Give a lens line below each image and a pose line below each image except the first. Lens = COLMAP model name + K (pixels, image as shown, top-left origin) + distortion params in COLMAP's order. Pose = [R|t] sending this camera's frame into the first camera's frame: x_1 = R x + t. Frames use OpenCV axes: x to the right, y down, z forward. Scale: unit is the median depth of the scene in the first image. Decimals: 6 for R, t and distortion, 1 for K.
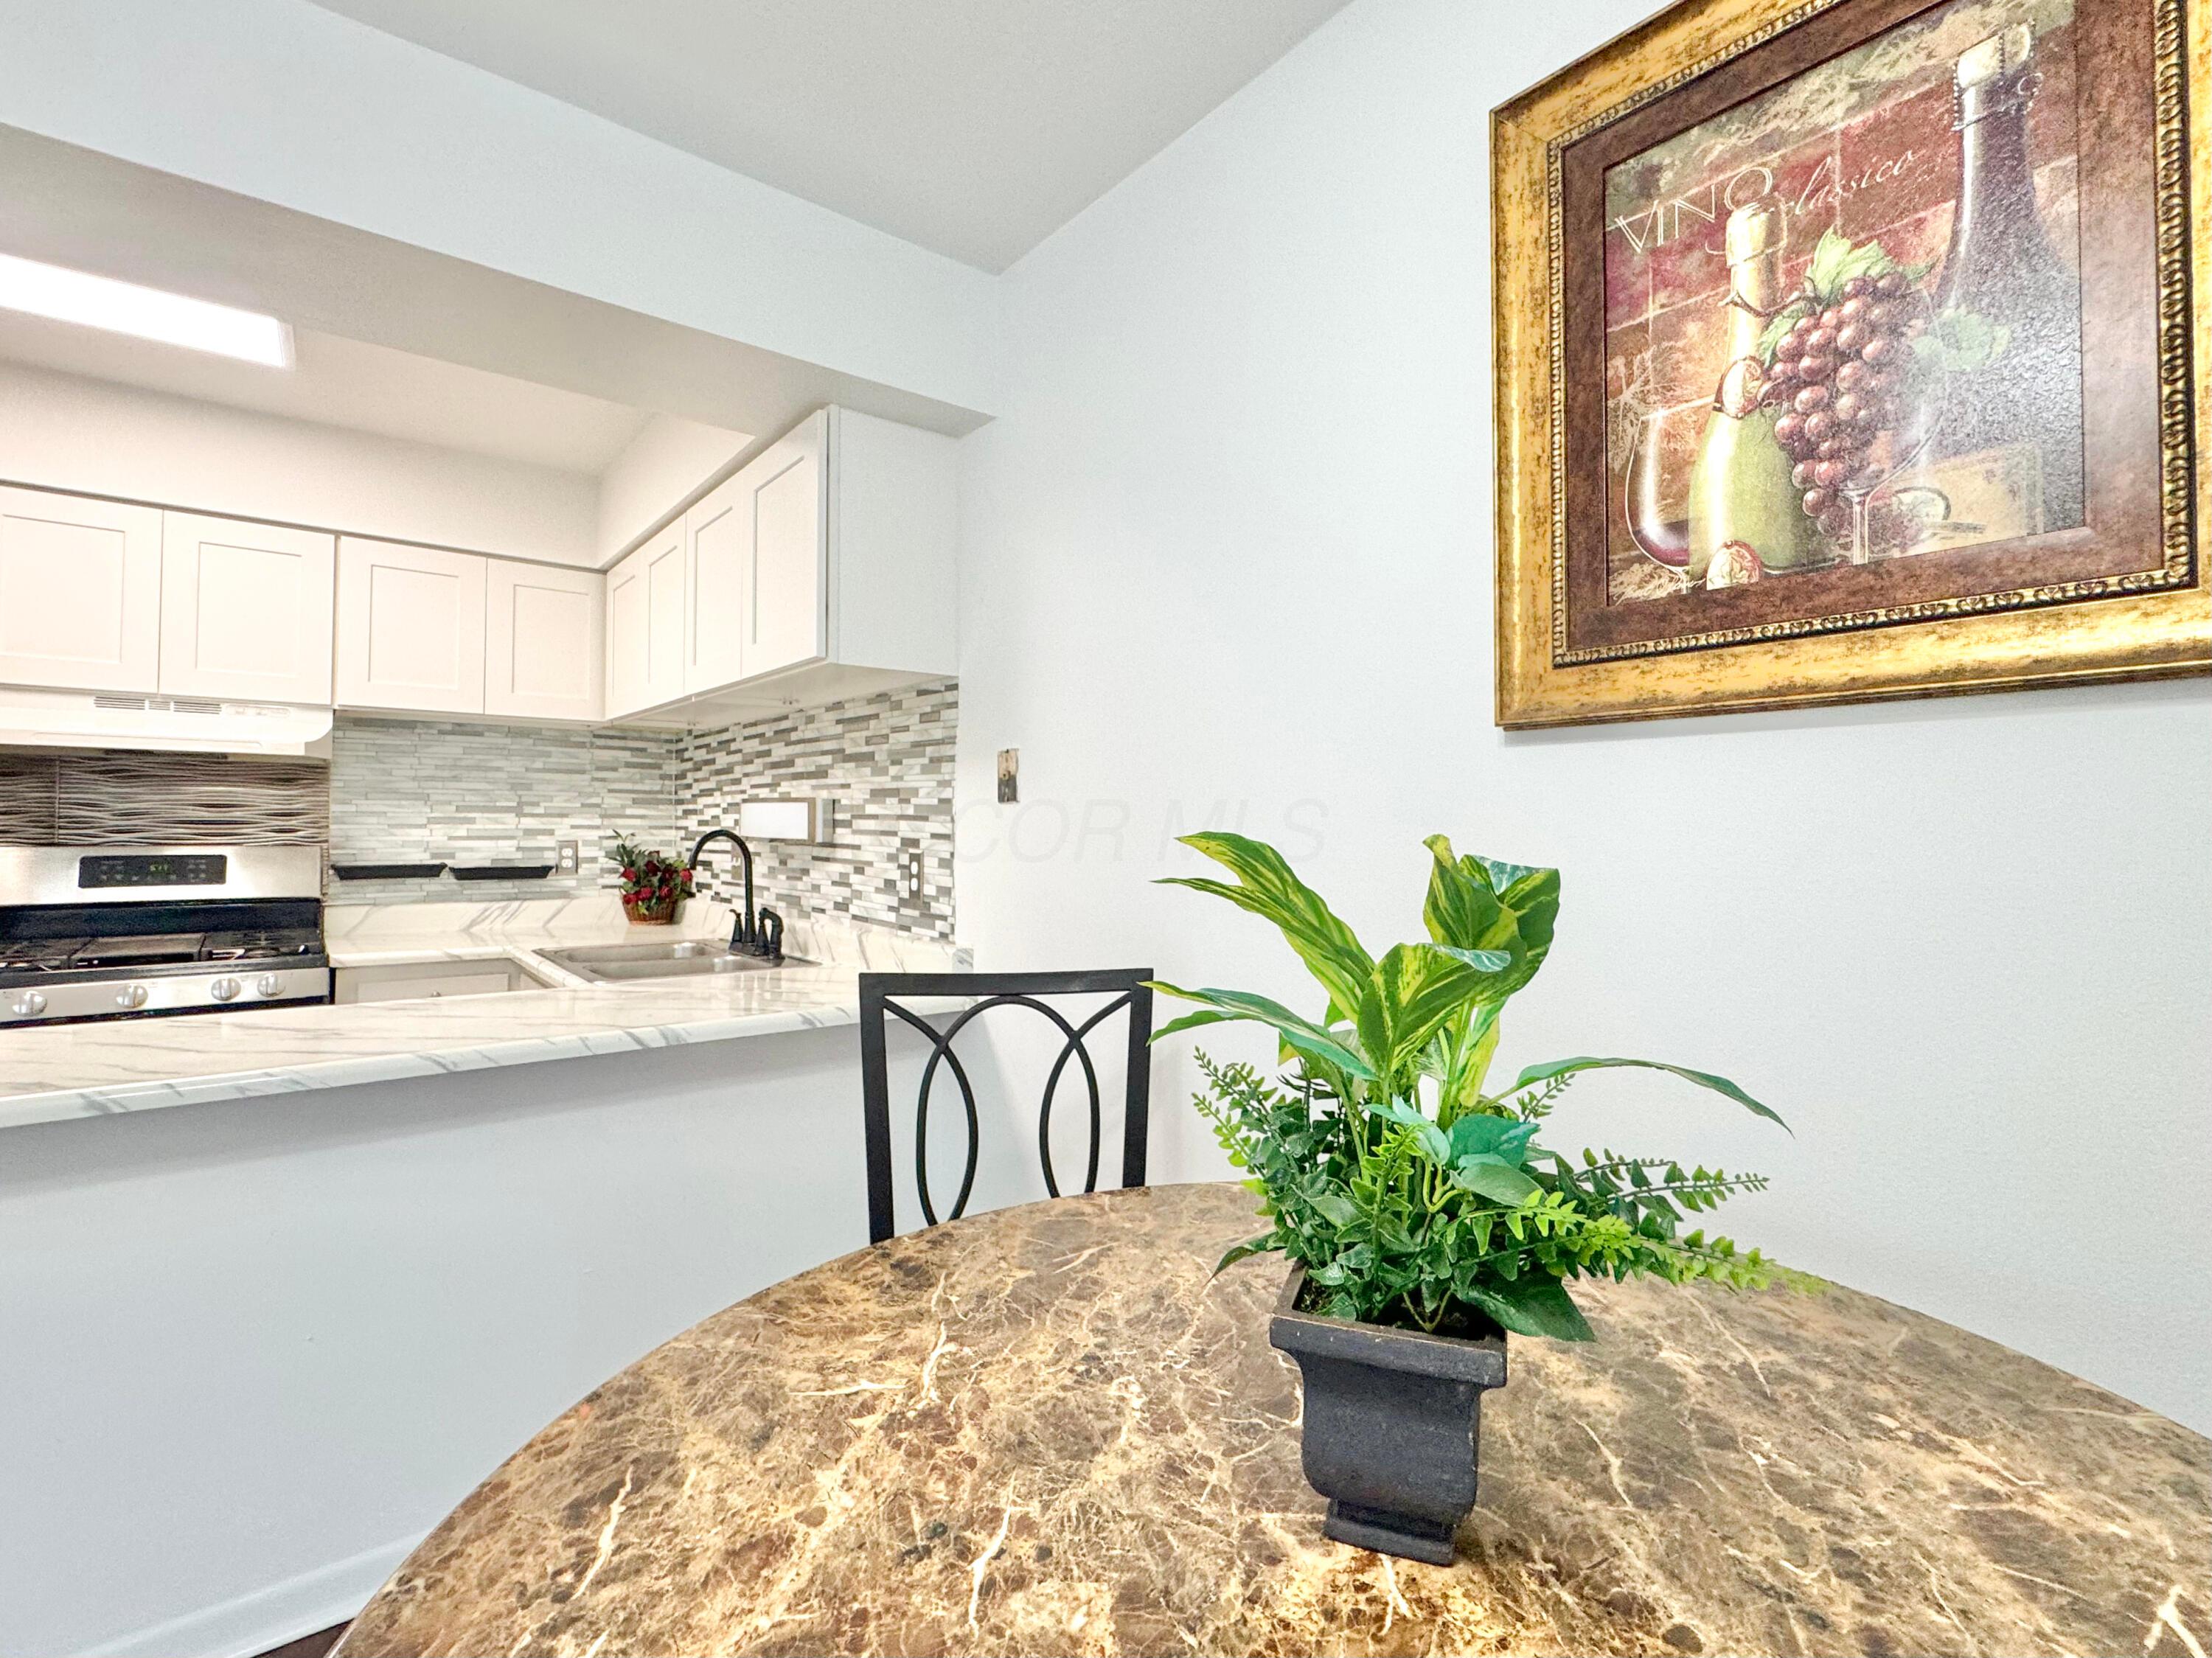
lens RADIAL K [[983.1, 0, 1108.8], [0, 983.1, 812.1], [0, 0, 1]] dist [-0.009851, -0.000080]
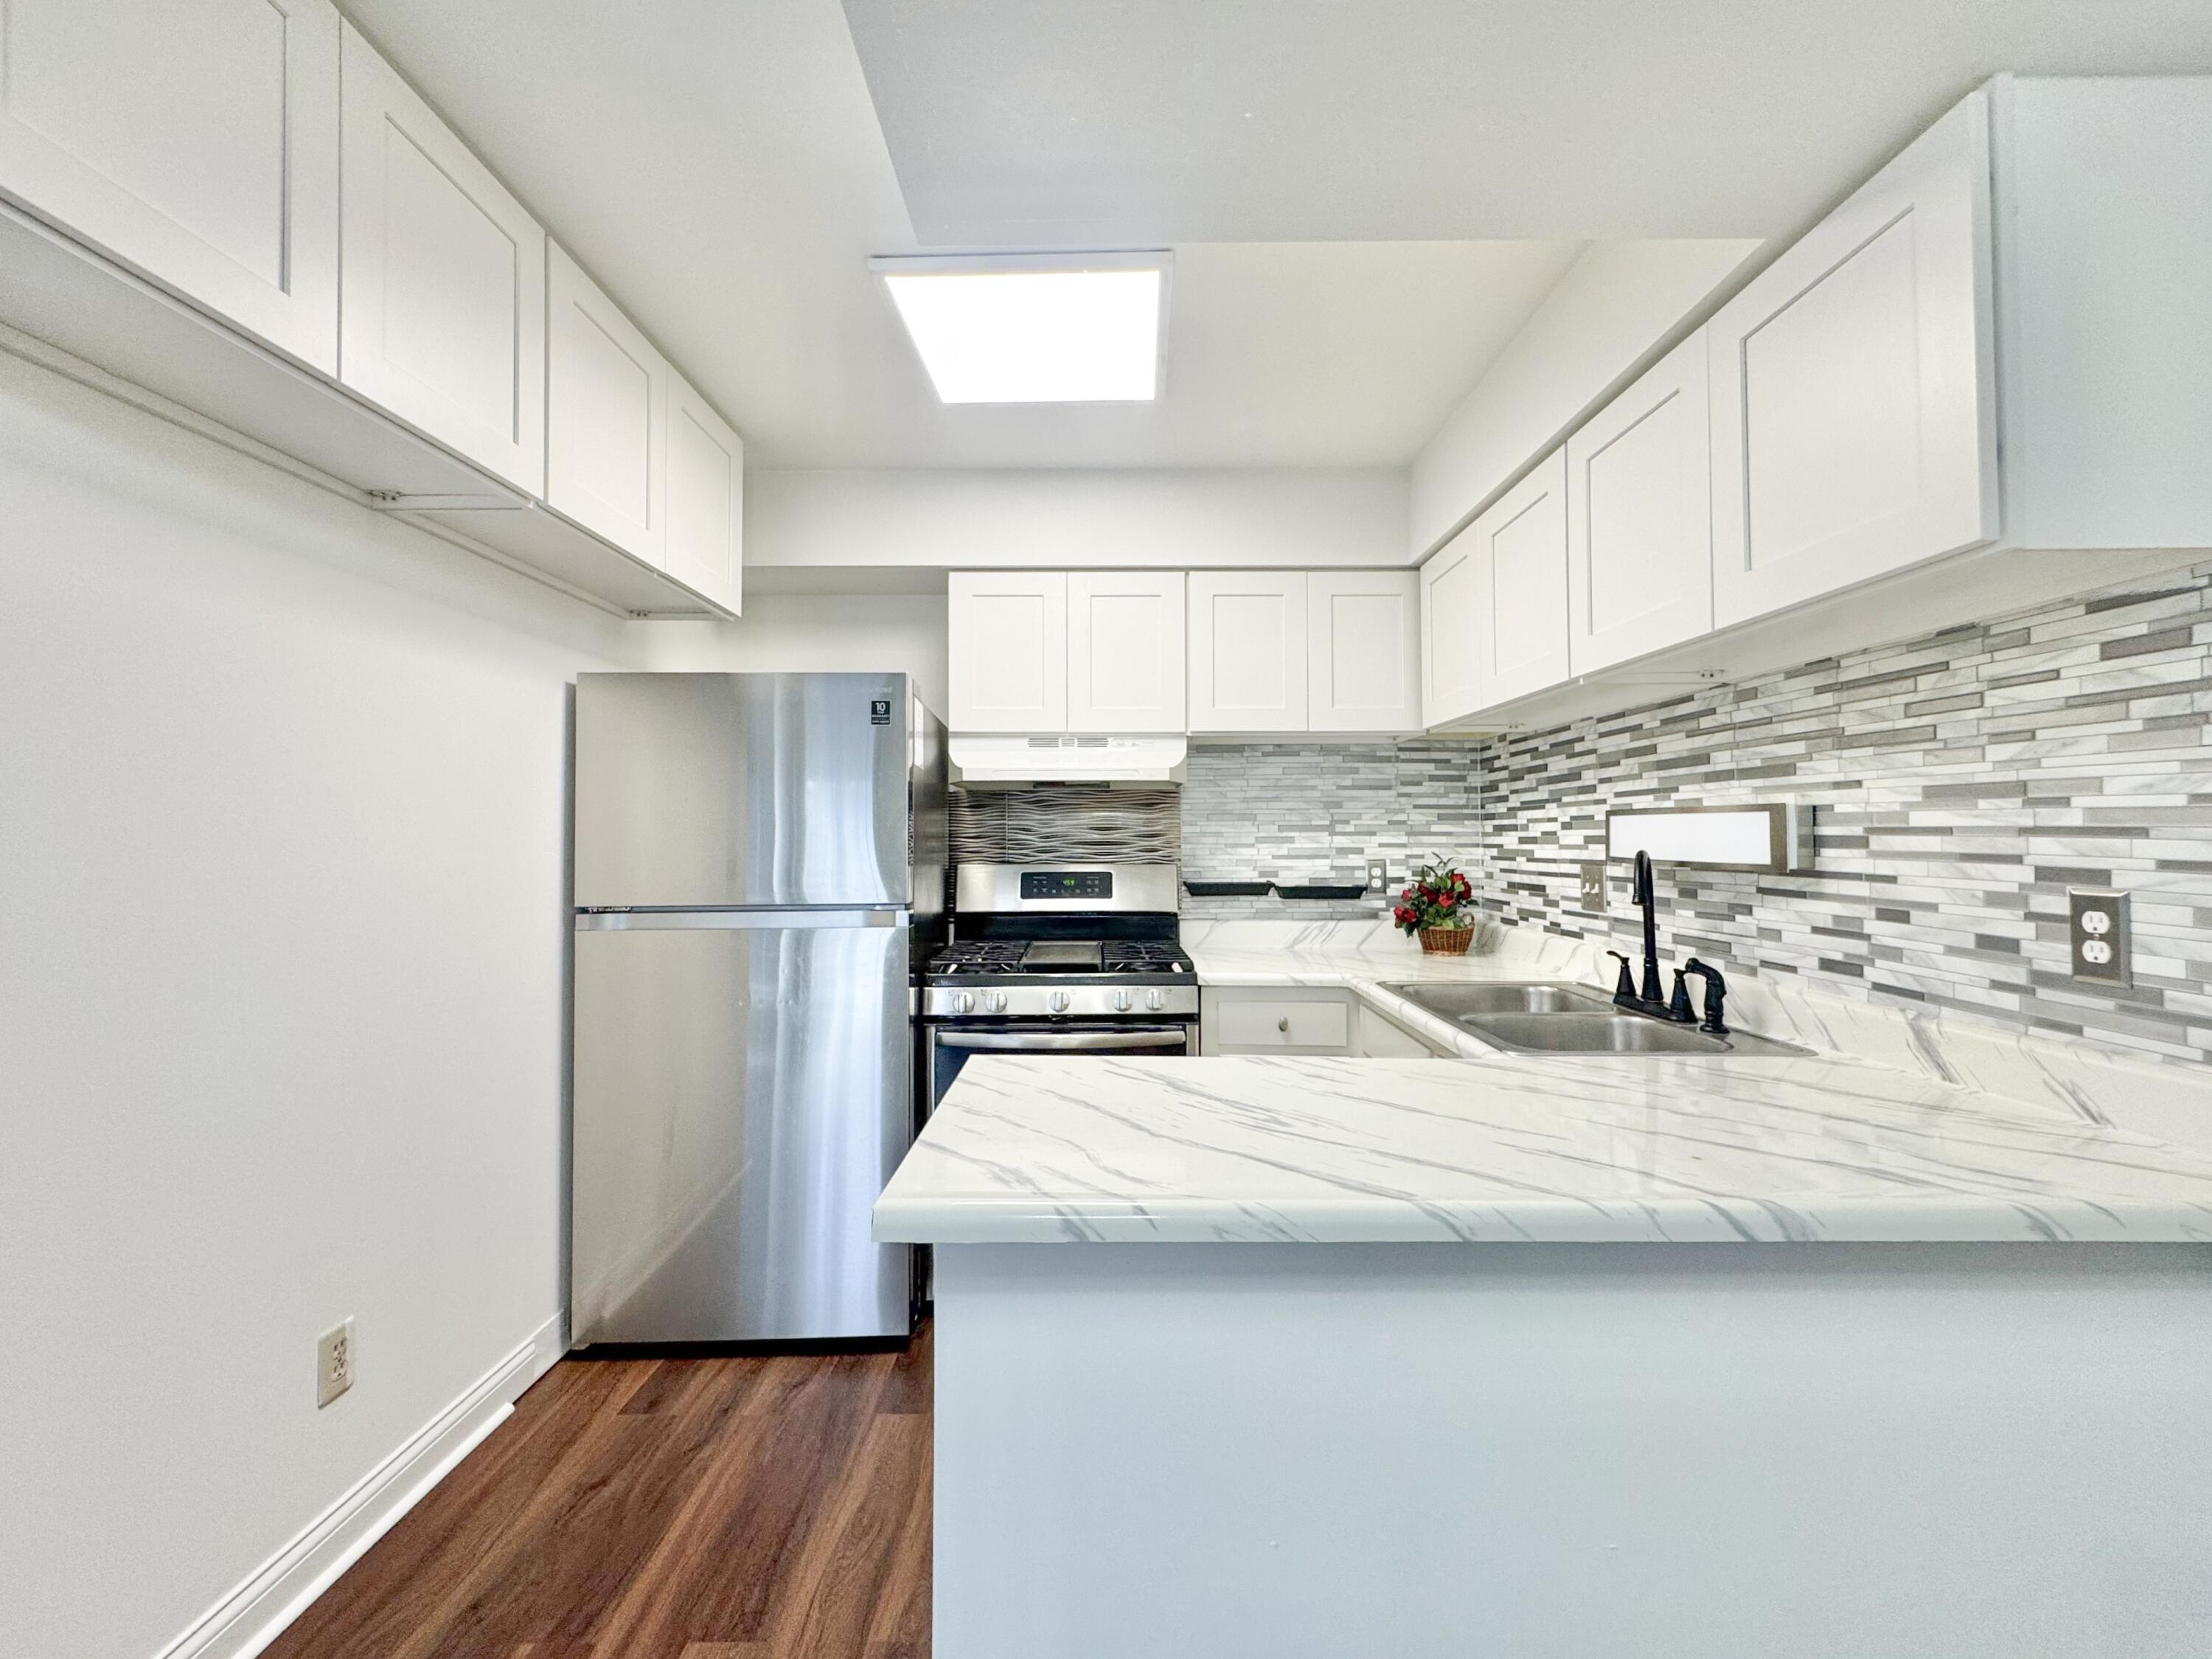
lens RADIAL K [[915.2, 0, 1108.0], [0, 915.2, 826.3], [0, 0, 1]] dist [-0.001095, 0.000076]
pose [[0.761500, -0.016495, -0.647955, -0.201977], [0.015738, 0.999852, -0.006957, -0.001678], [0.647974, -0.004900, 0.761646, 0.173751]]
